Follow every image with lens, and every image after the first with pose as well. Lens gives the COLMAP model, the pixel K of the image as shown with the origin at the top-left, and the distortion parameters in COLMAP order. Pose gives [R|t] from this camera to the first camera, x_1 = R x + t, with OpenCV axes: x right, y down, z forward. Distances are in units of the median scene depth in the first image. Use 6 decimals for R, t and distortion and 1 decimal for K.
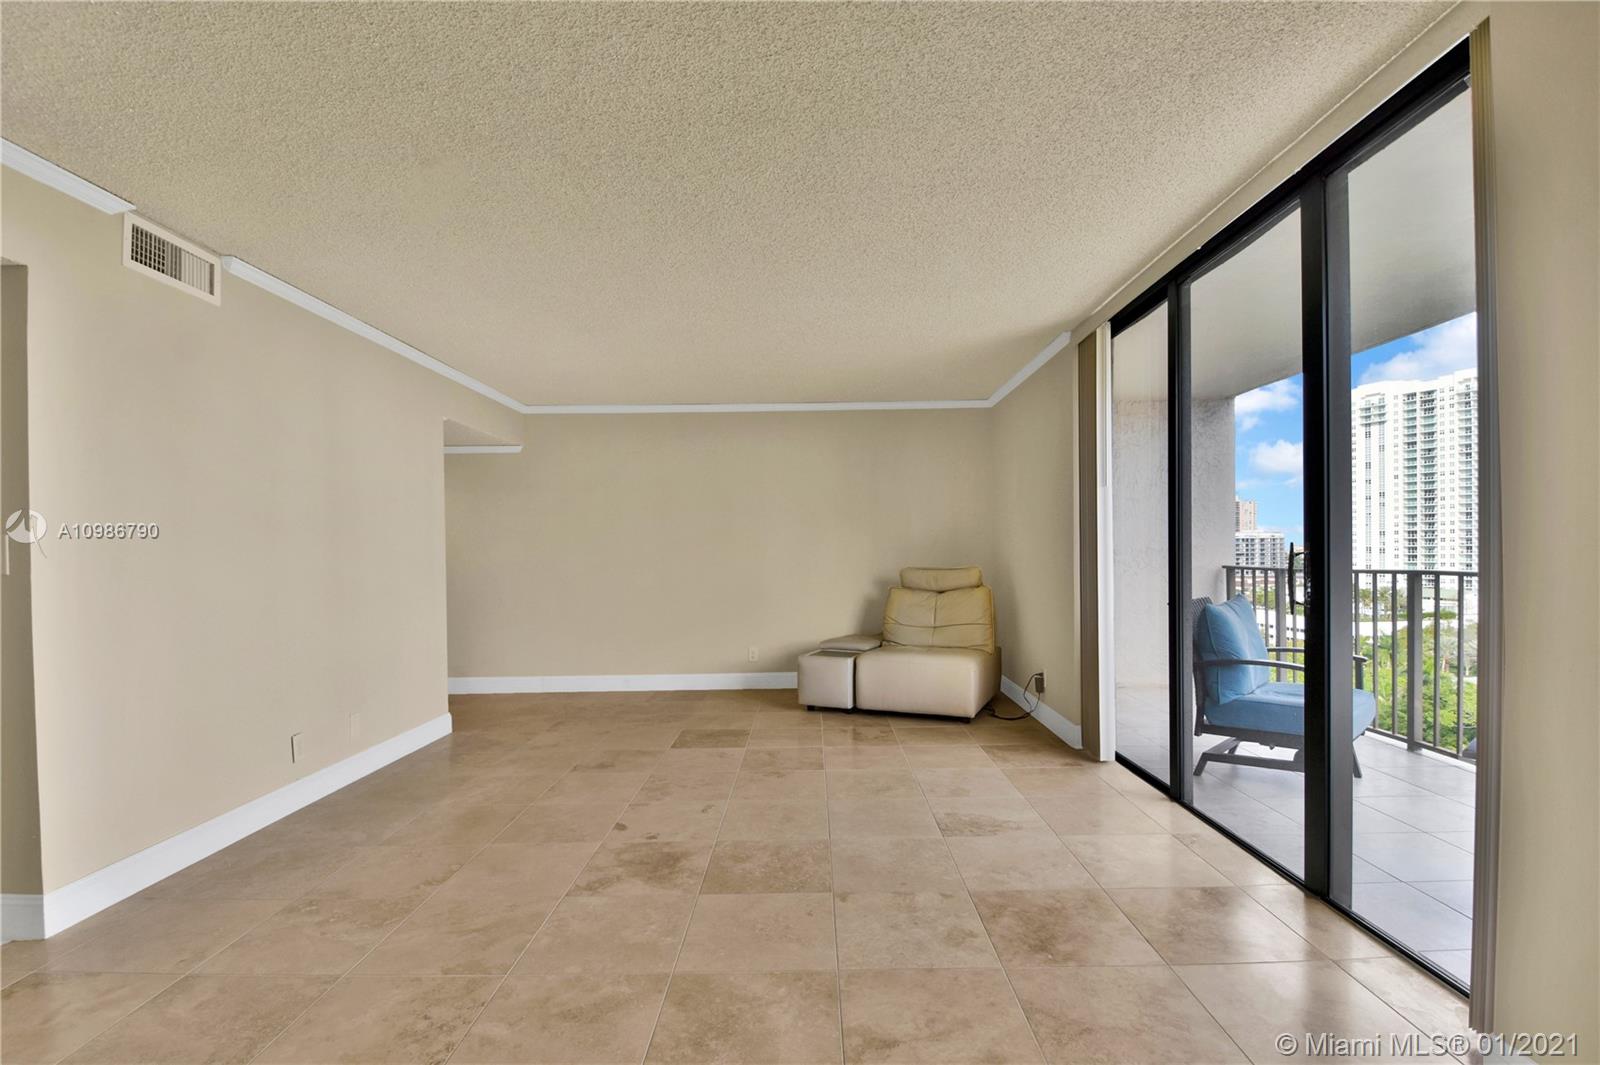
lens RADIAL K [[733.3, 0, 738.8], [0, 733.3, 558.1], [0, 0, 1]] dist [-0.013965, -0.003633]
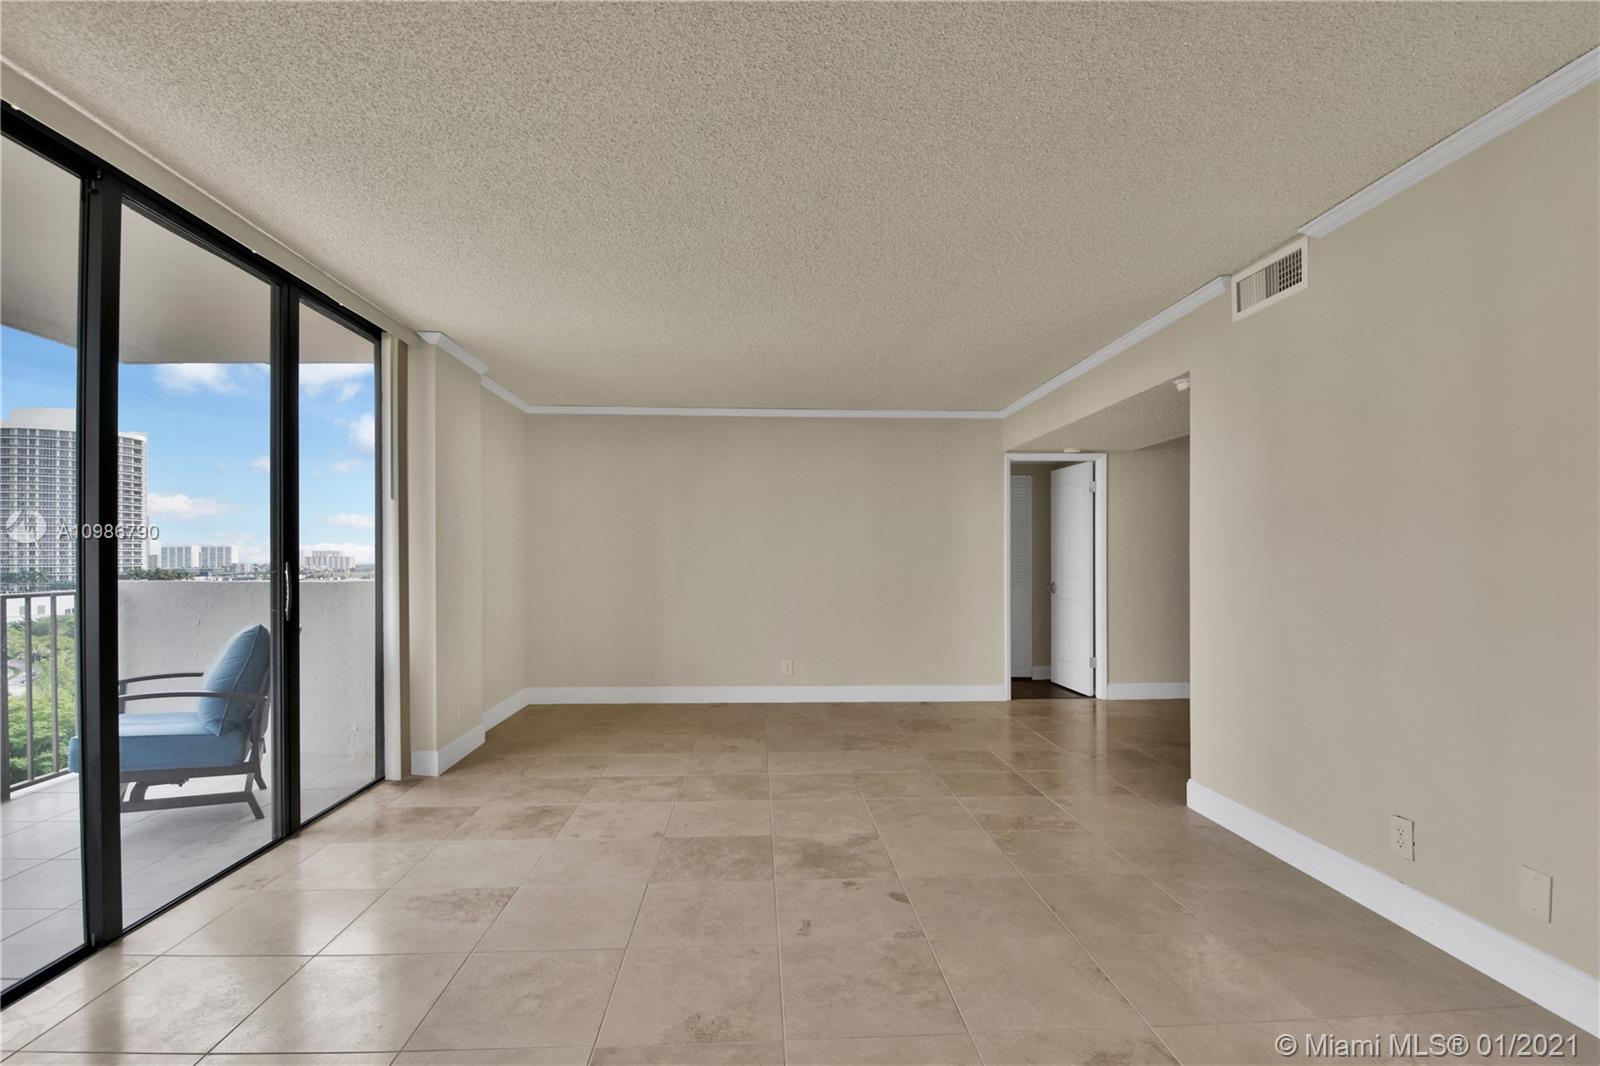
lens RADIAL K [[733.3, 0, 755.9], [0, 733.3, 559.7], [0, 0, 1]] dist [-0.013965, -0.003633]
pose [[-0.994963, 0.014377, -0.099203, 0.082274], [0.013553, 0.999868, 0.008976, -0.020612], [0.099319, 0.007586, -0.995027, 2.051887]]
